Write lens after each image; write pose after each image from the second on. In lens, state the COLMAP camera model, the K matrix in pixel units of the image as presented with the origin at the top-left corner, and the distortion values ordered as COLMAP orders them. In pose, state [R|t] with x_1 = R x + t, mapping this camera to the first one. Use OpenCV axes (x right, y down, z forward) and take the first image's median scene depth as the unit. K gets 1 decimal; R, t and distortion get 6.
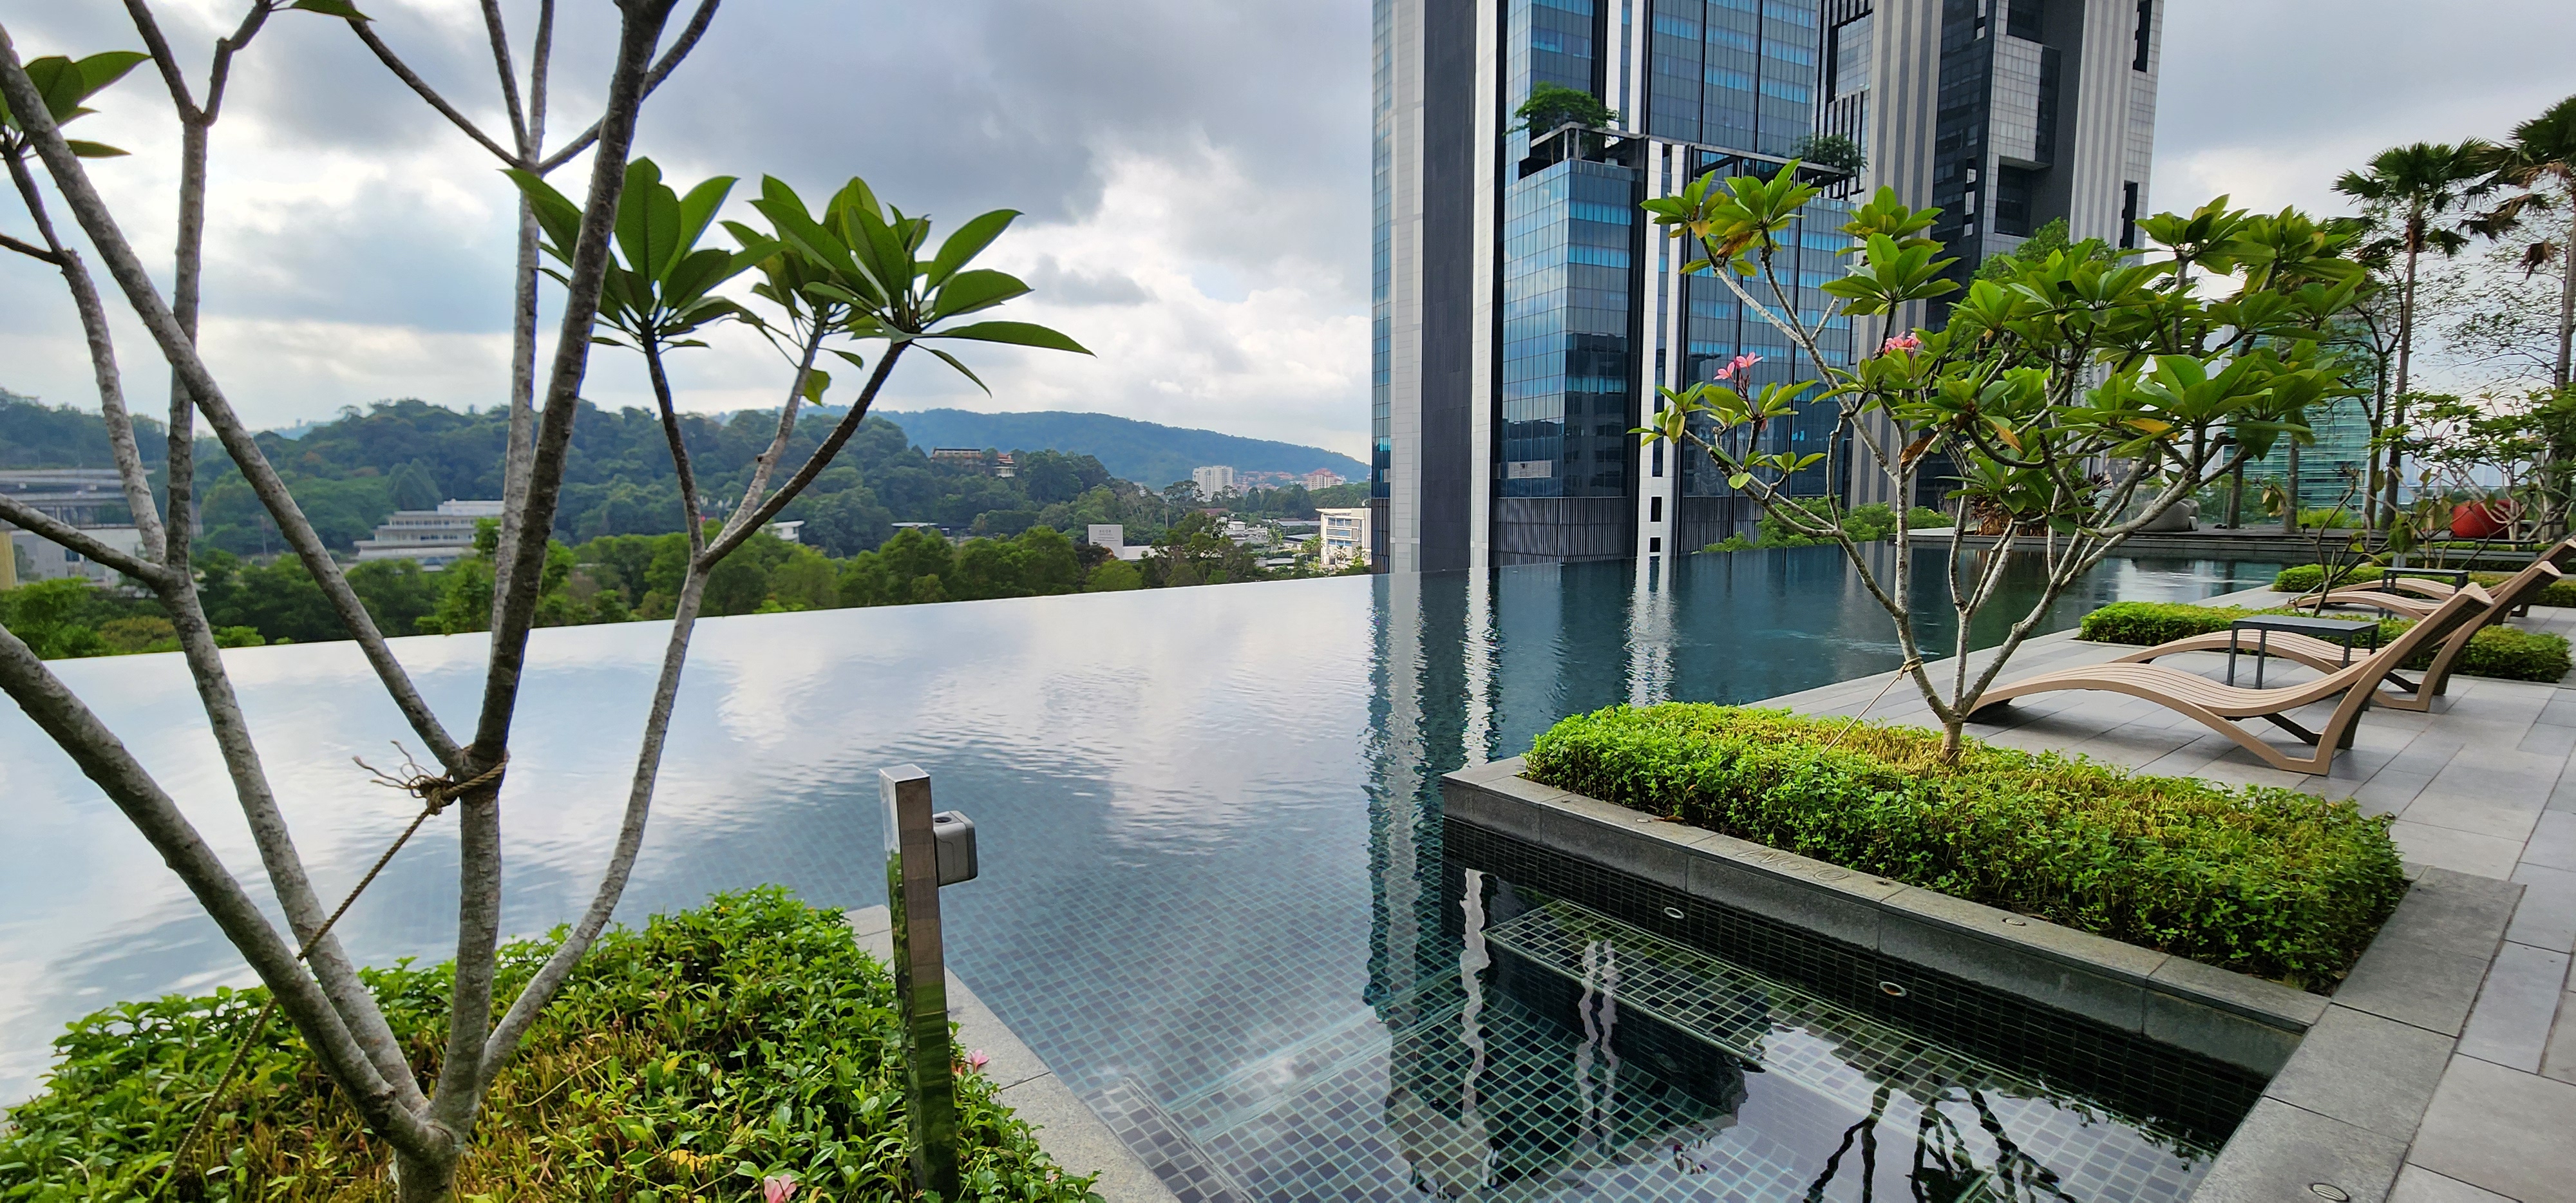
lens RADIAL K [[1047.7, 0, 1286.6], [0, 1047.7, 605.8], [0, 0, 1]] dist [-0.003276, 0.000246]
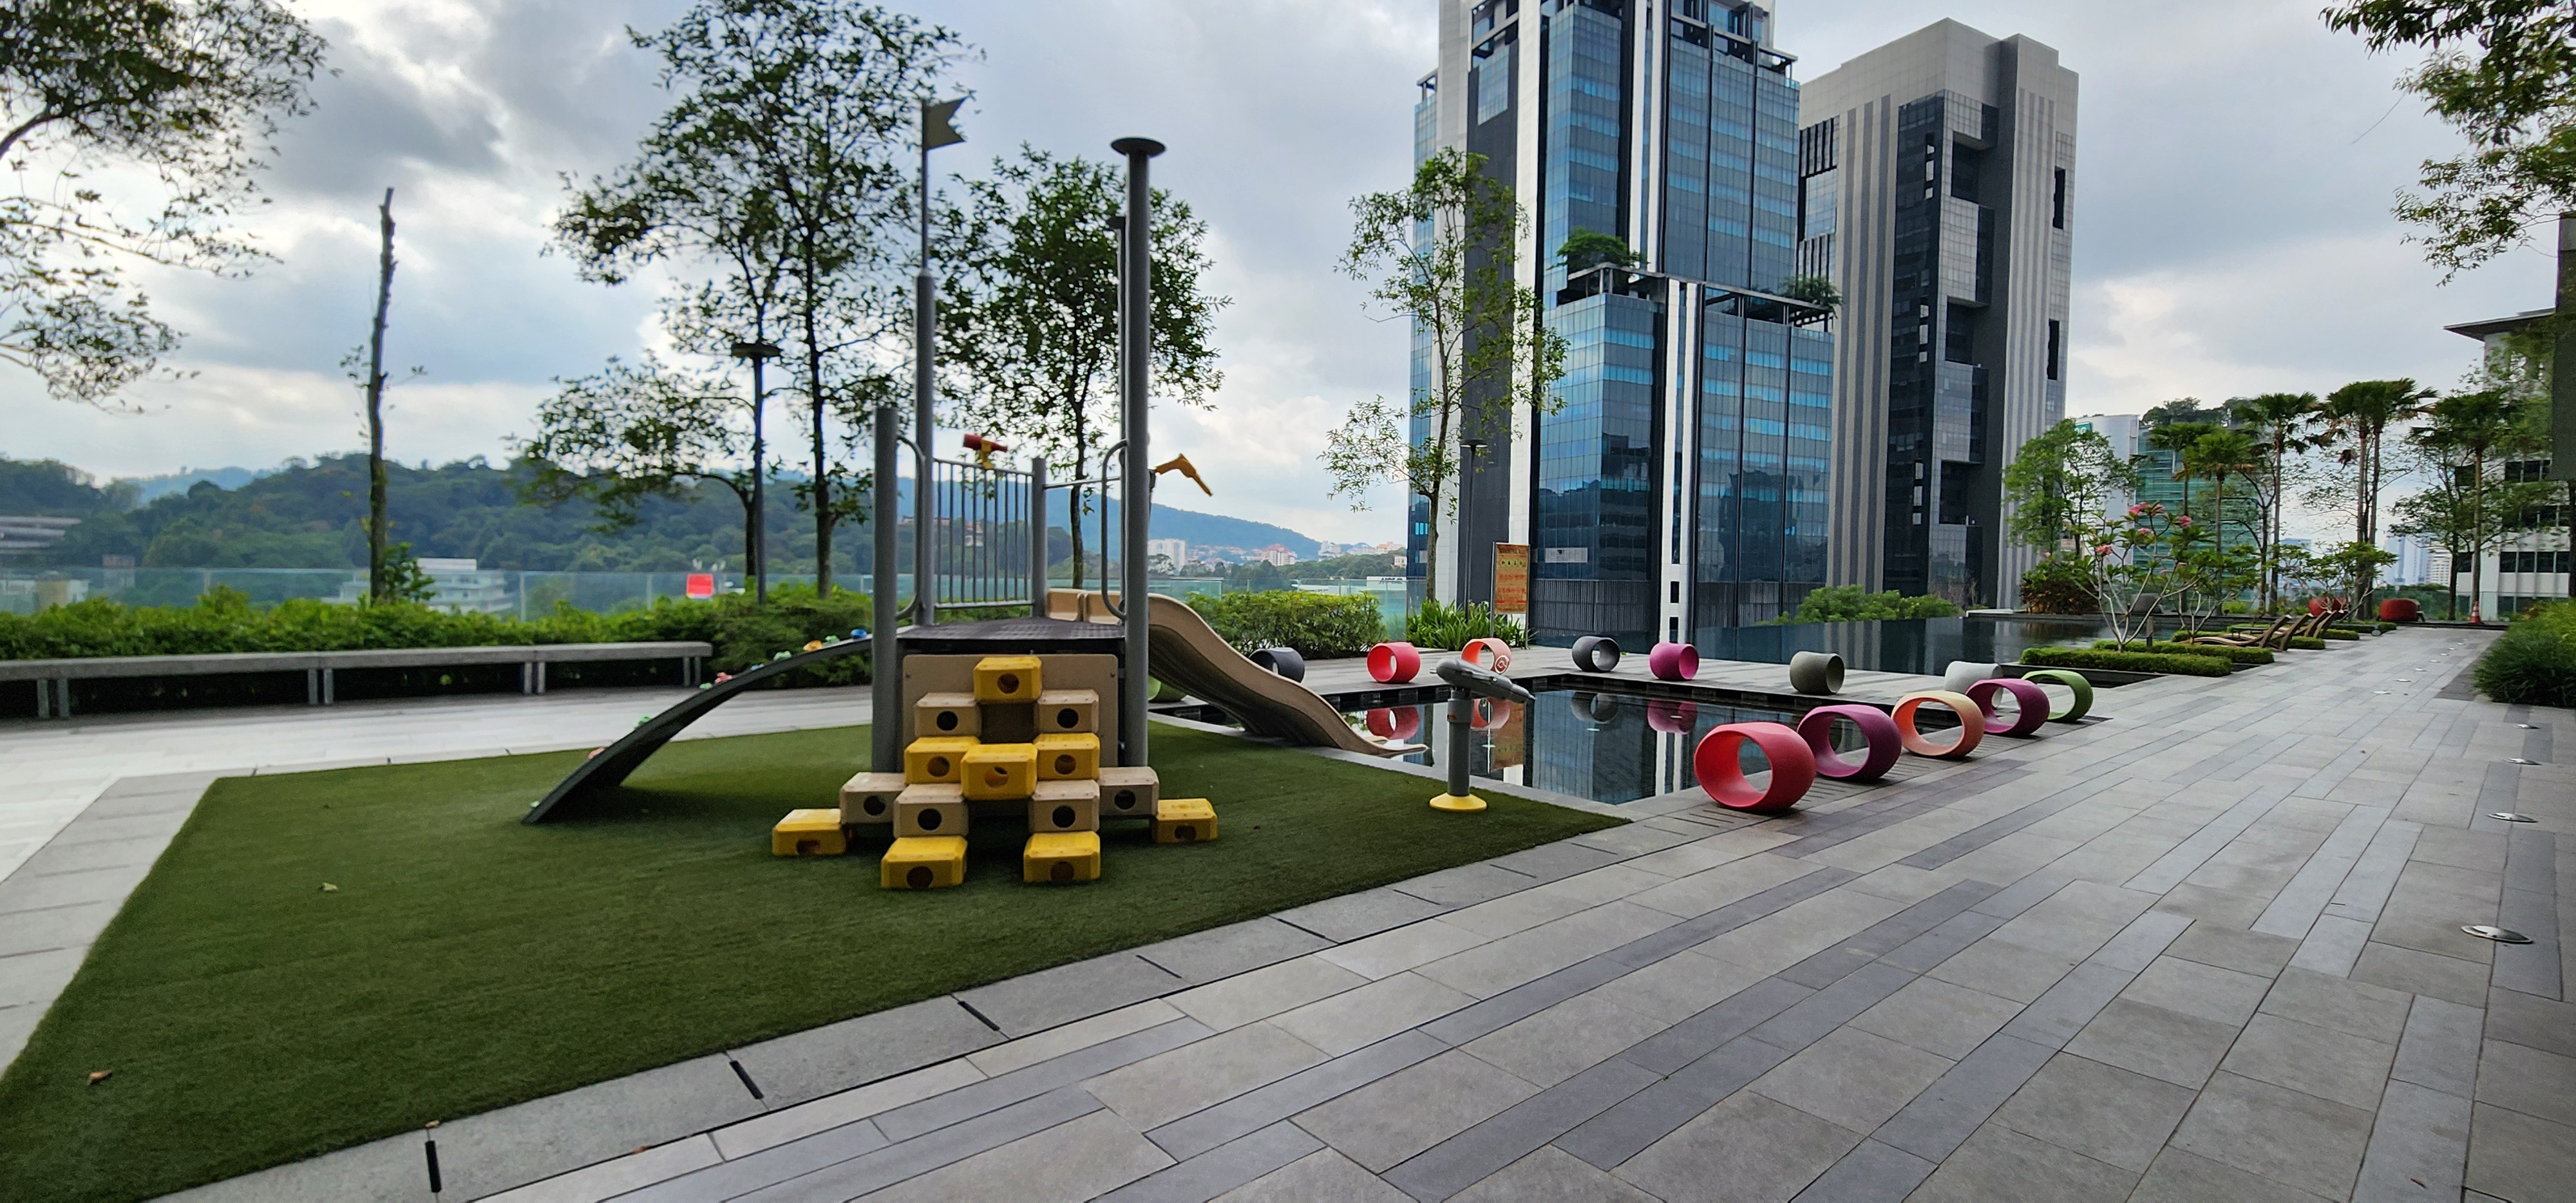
lens RADIAL K [[1047.7, 0, 1307.5], [0, 1047.7, 604.8], [0, 0, 1]] dist [-0.003276, 0.000246]
pose [[0.997889, 0.019405, 0.061981, -0.118701], [-0.014864, 0.997228, -0.072912, 0.011425], [-0.063224, 0.071837, 0.995411, -0.113820]]
